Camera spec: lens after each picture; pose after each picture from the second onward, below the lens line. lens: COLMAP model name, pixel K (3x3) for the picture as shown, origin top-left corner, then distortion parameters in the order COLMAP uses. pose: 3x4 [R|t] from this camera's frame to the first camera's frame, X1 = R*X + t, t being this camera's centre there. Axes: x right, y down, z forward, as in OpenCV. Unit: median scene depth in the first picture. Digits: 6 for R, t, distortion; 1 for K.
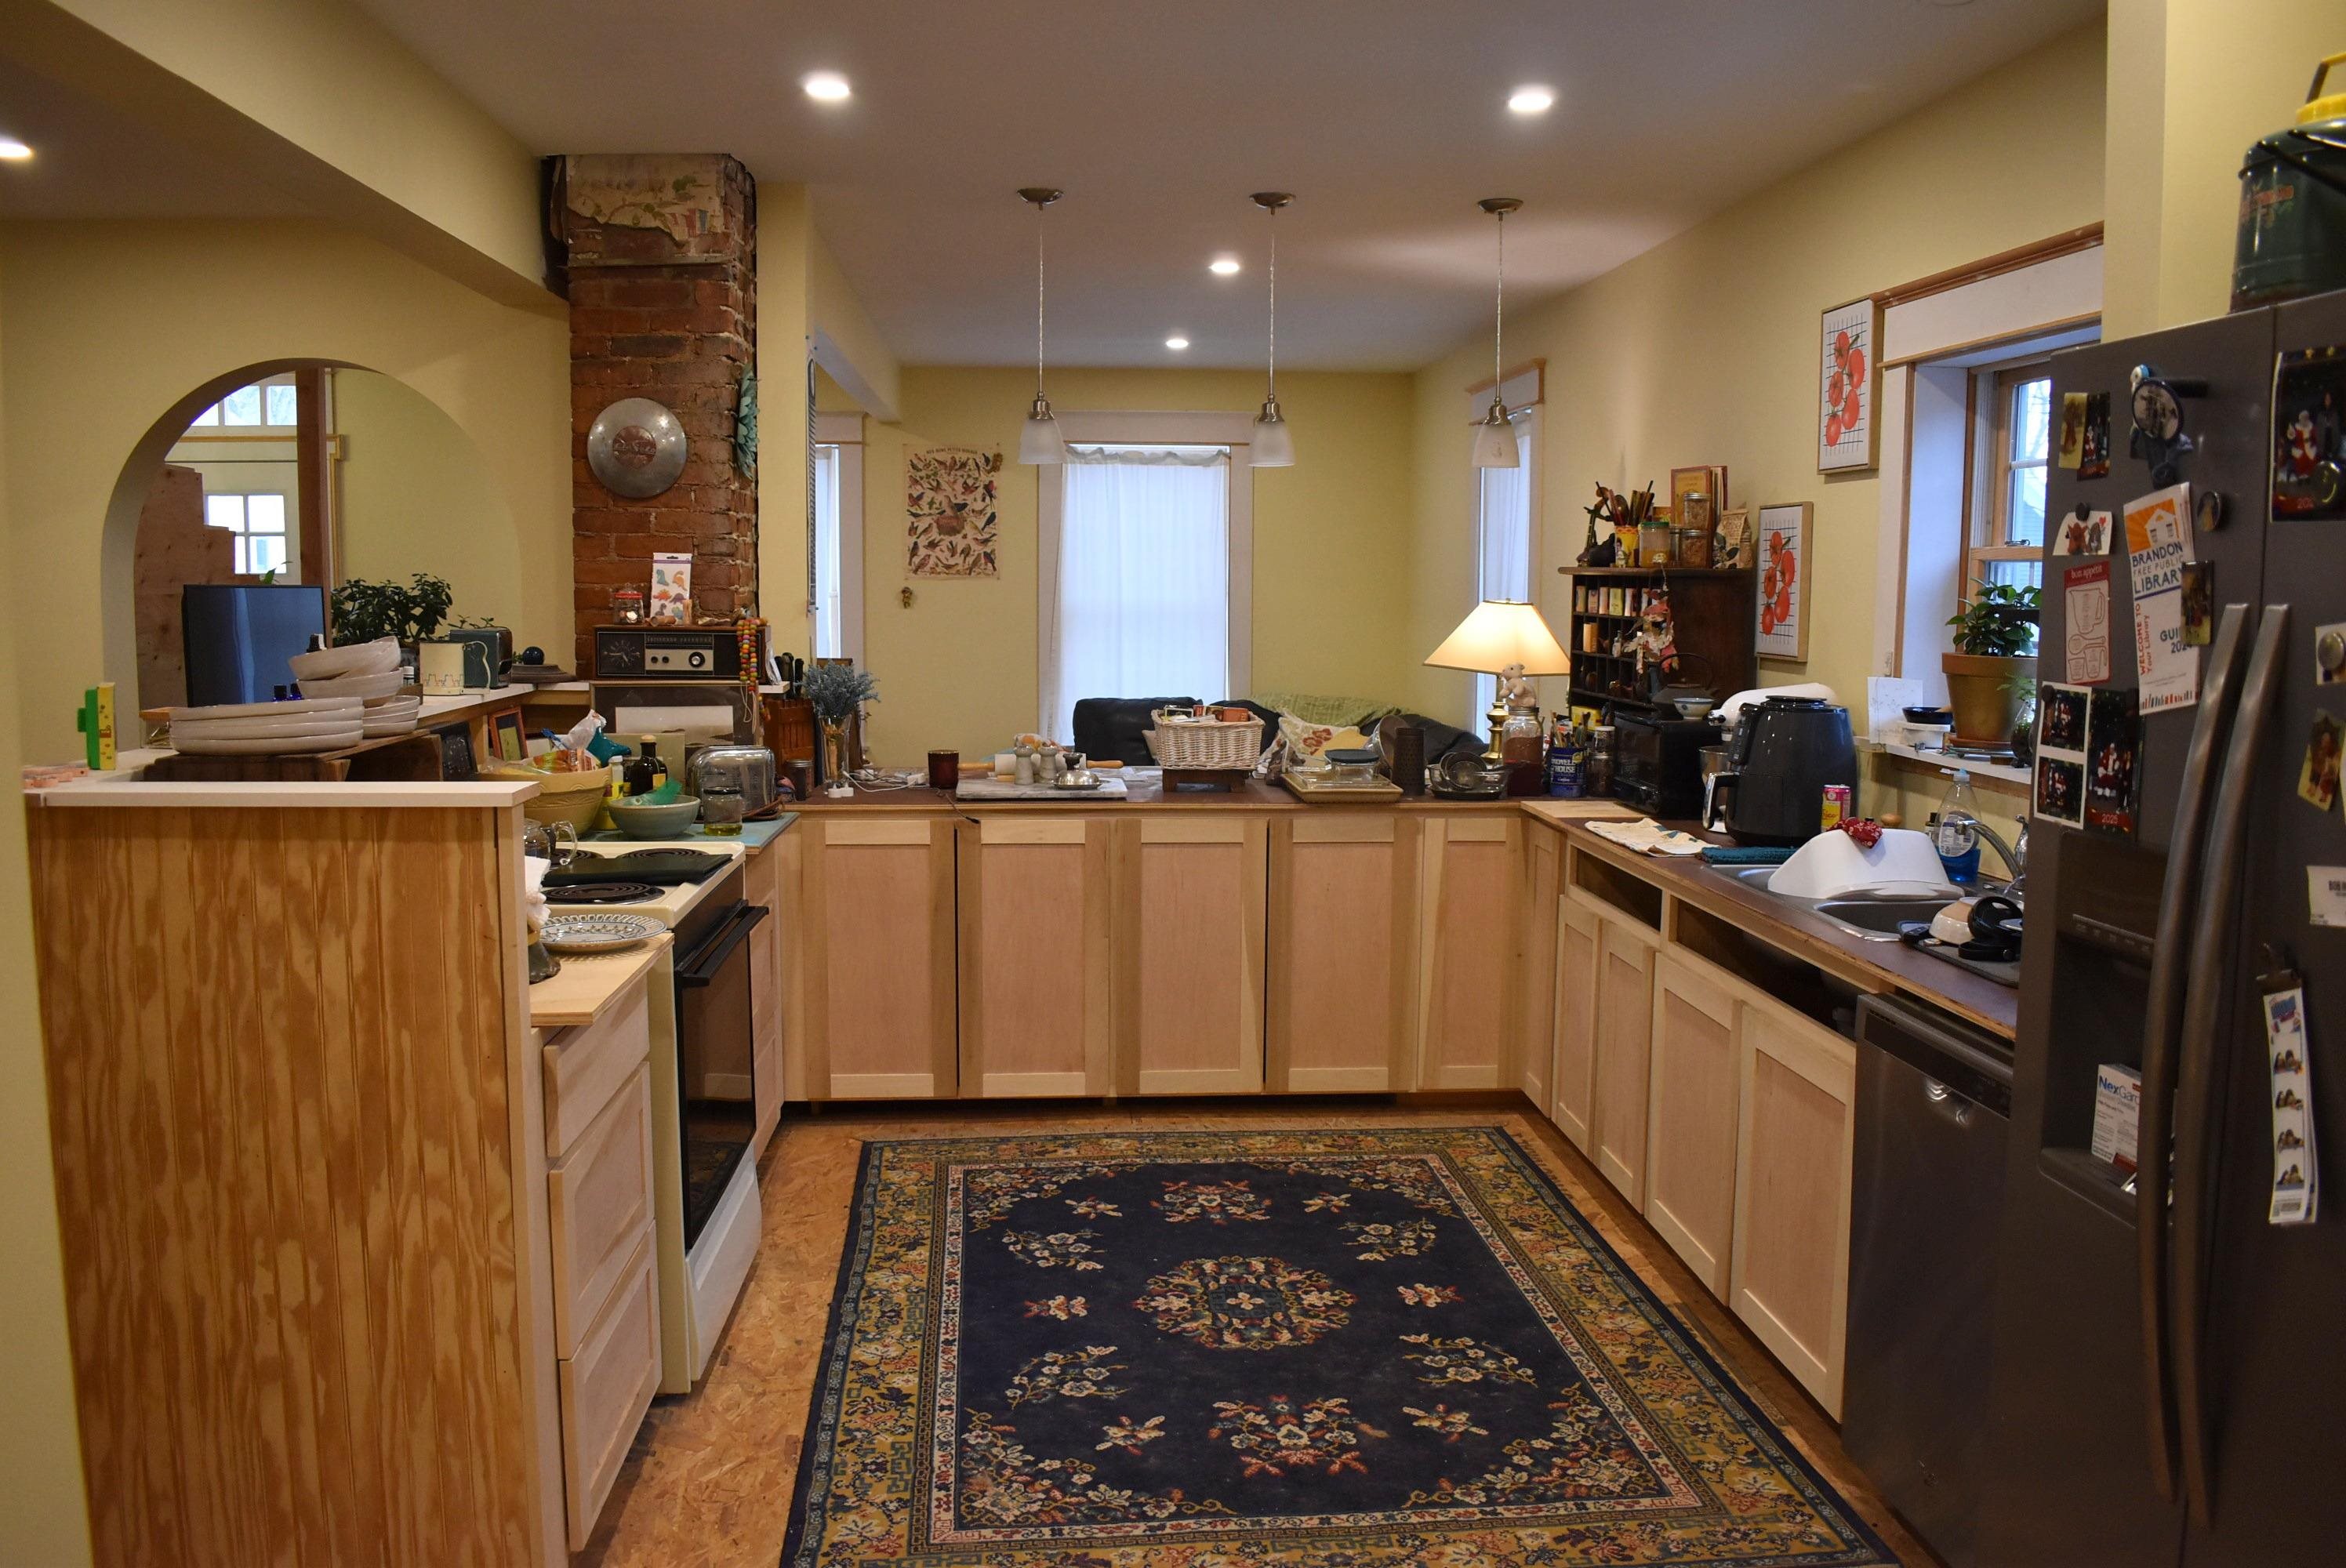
lens RADIAL K [[1840.3, 0, 1175.2], [0, 1840.3, 779.0], [0, 0, 1]] dist [-0.095726, 0.012465]
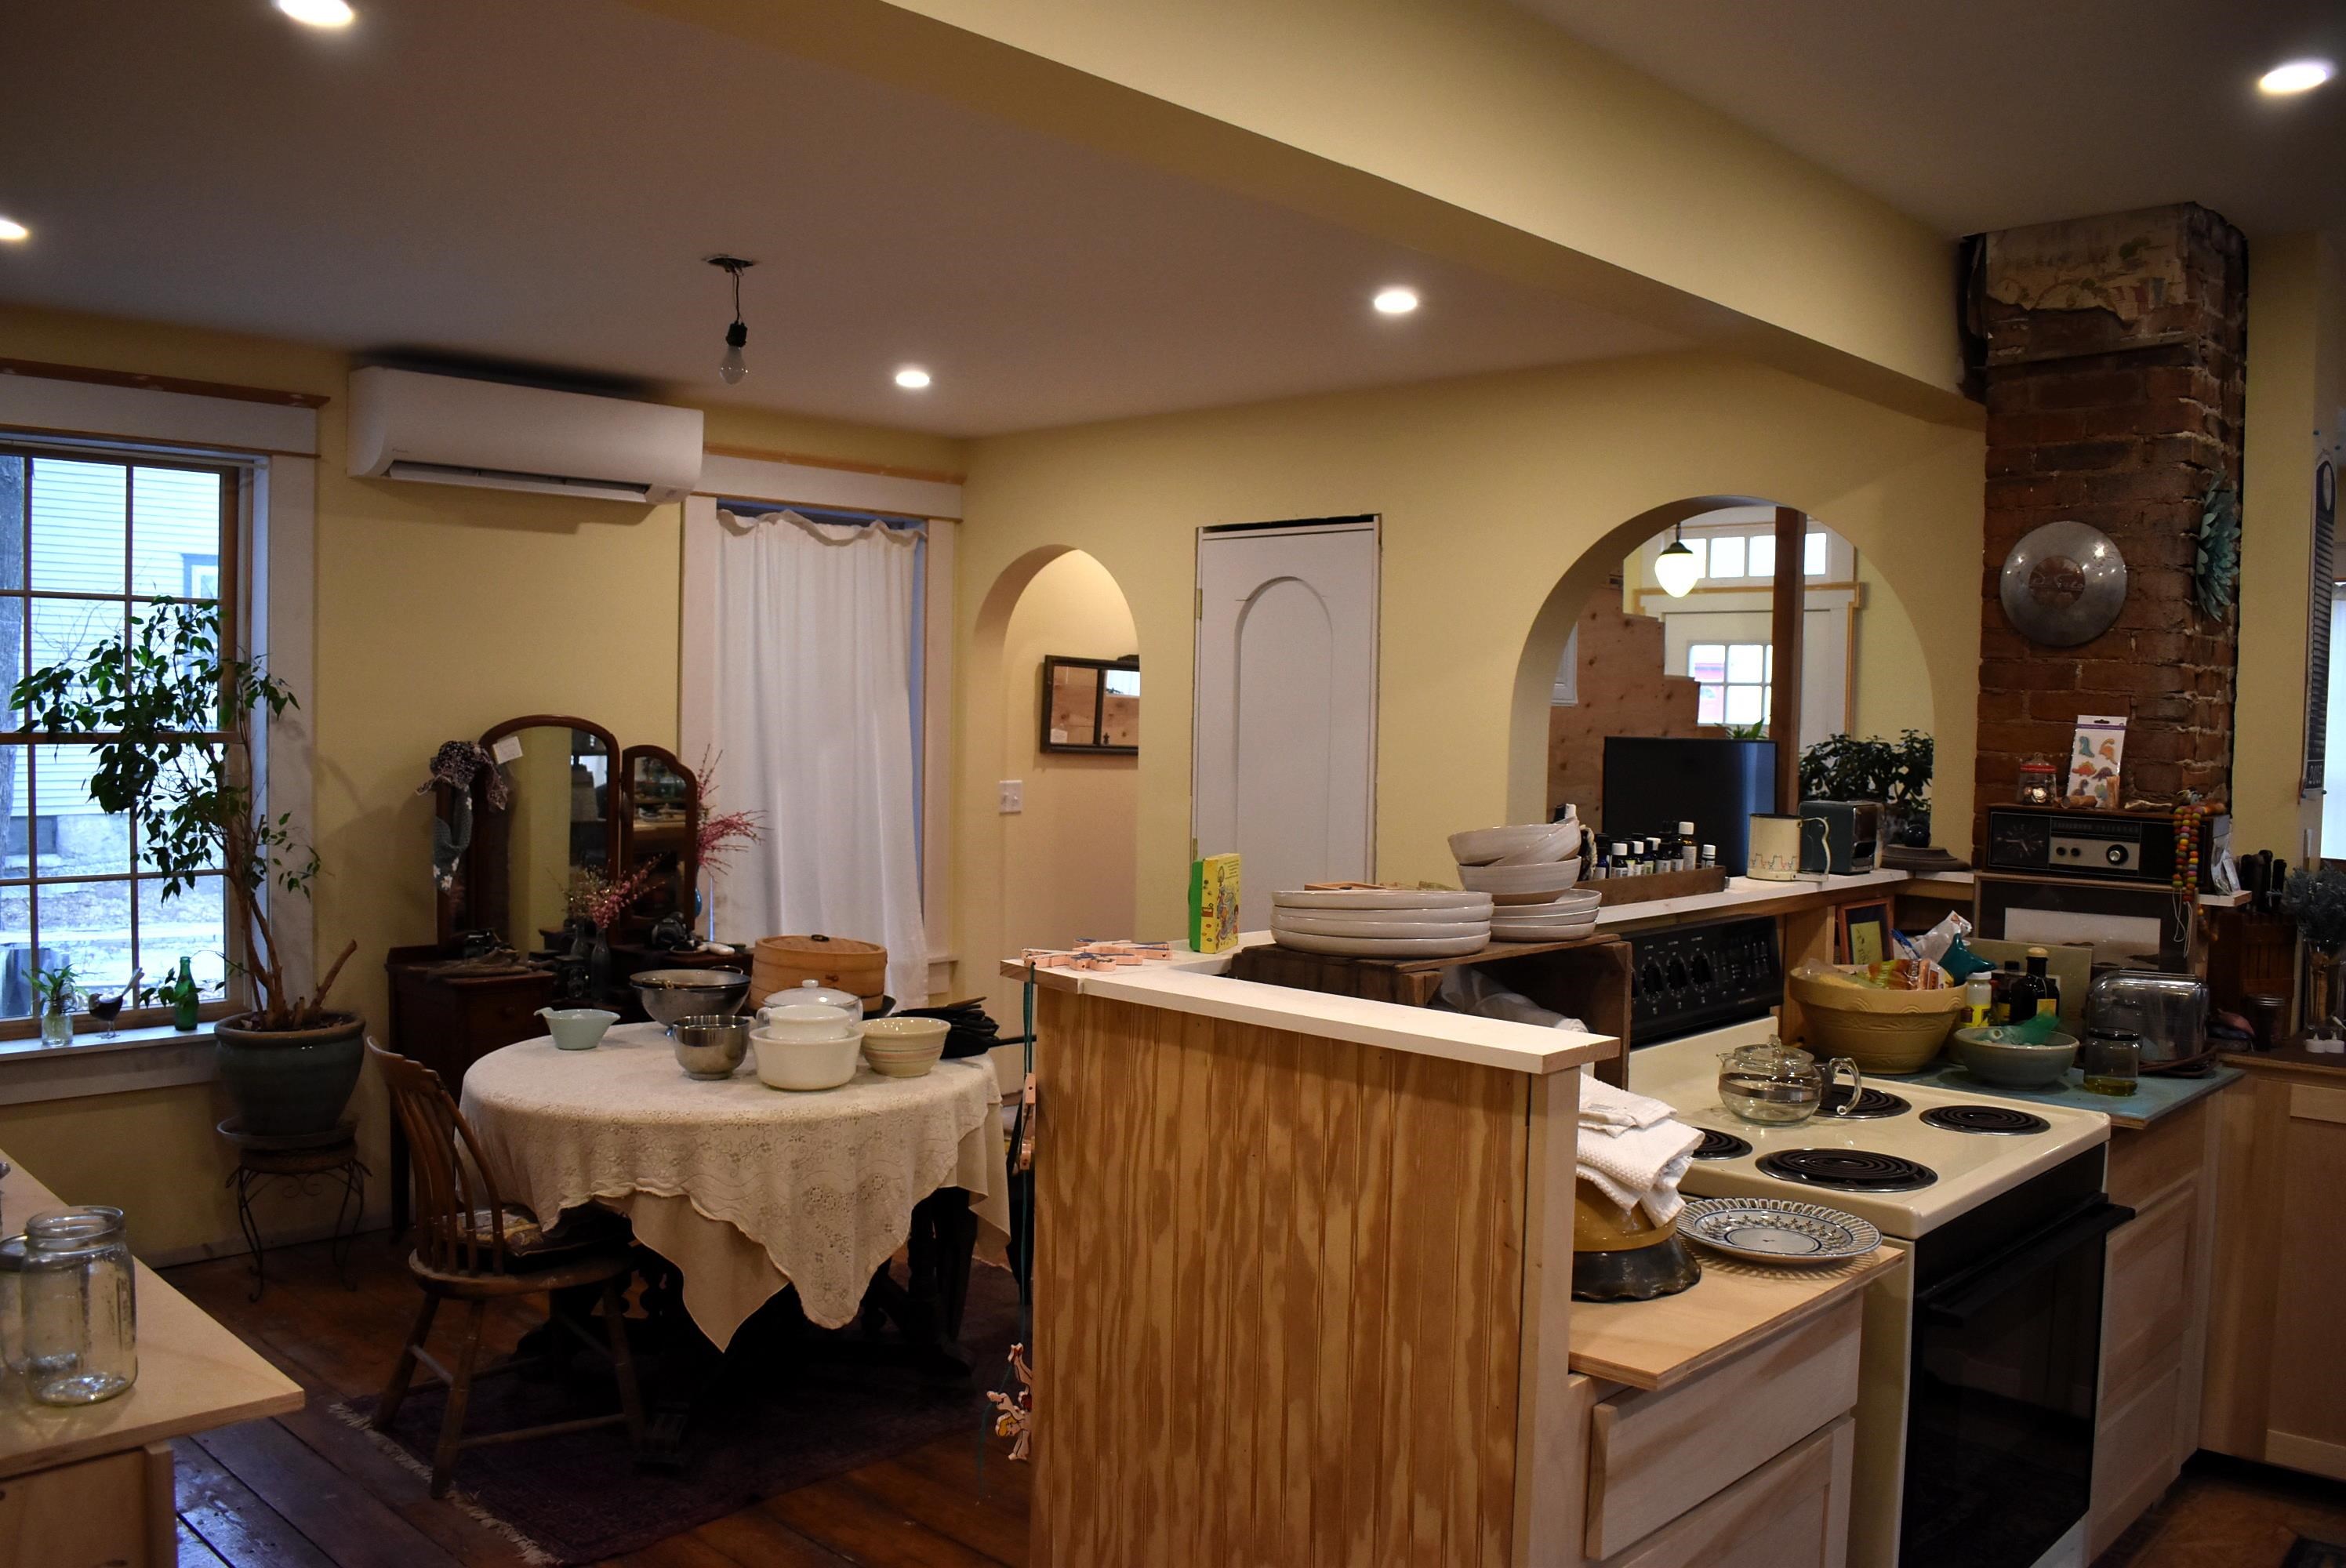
lens RADIAL K [[1840.3, 0, 1174.1], [0, 1840.3, 793.1], [0, 0, 1]] dist [-0.095726, 0.012465]
pose [[0.667476, 0.040853, -0.743510, 0.033423], [-0.096578, 0.994810, -0.032040, -0.028314], [0.738342, 0.093193, 0.667957, 0.198109]]
